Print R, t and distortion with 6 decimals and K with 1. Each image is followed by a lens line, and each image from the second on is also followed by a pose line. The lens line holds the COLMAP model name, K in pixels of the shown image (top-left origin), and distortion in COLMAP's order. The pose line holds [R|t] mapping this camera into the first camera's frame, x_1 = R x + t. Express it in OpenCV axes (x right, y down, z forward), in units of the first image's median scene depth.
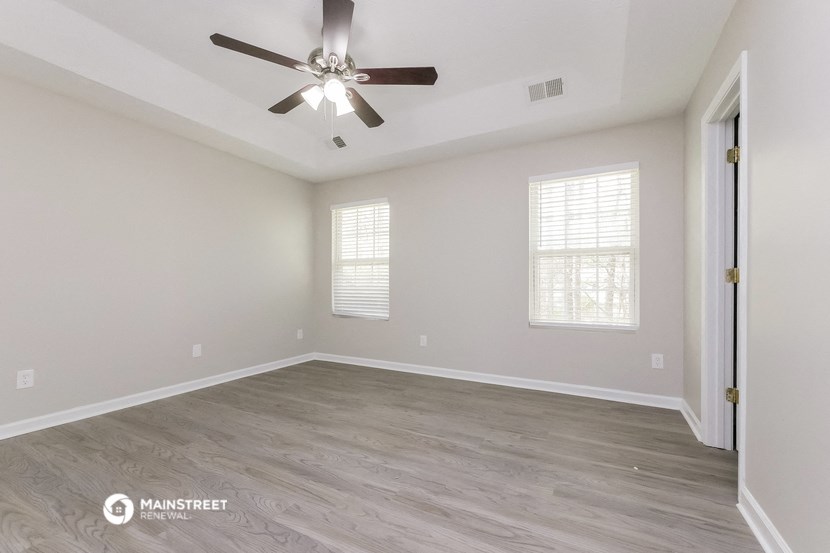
lens RADIAL K [[347.6, 0, 423.1], [0, 347.6, 280.3], [0, 0, 1]] dist [-0.002748, -0.000049]
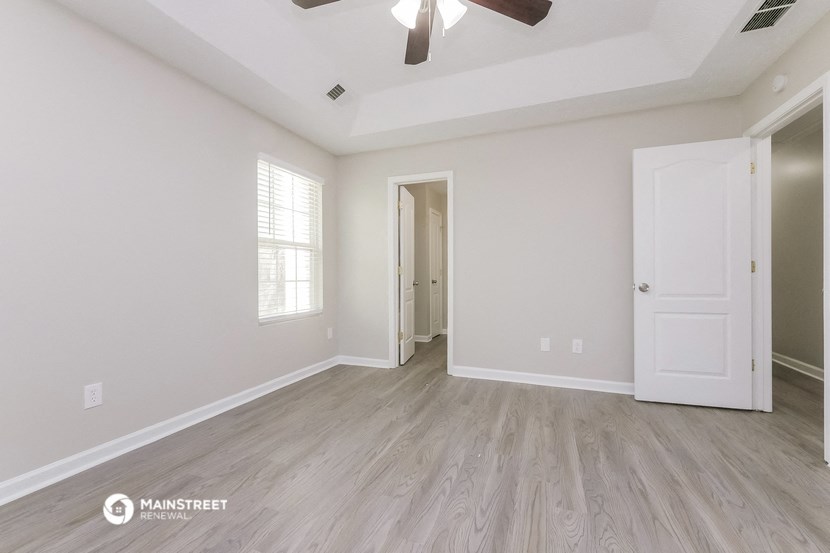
lens RADIAL K [[347.6, 0, 423.5], [0, 347.6, 275.5], [0, 0, 1]] dist [-0.002748, -0.000049]
pose [[-0.128347, 0.000073, 0.991729, -0.981056], [-0.007459, 0.999972, -0.001039, 0.016013], [-0.991701, -0.007530, -0.128343, 1.158112]]
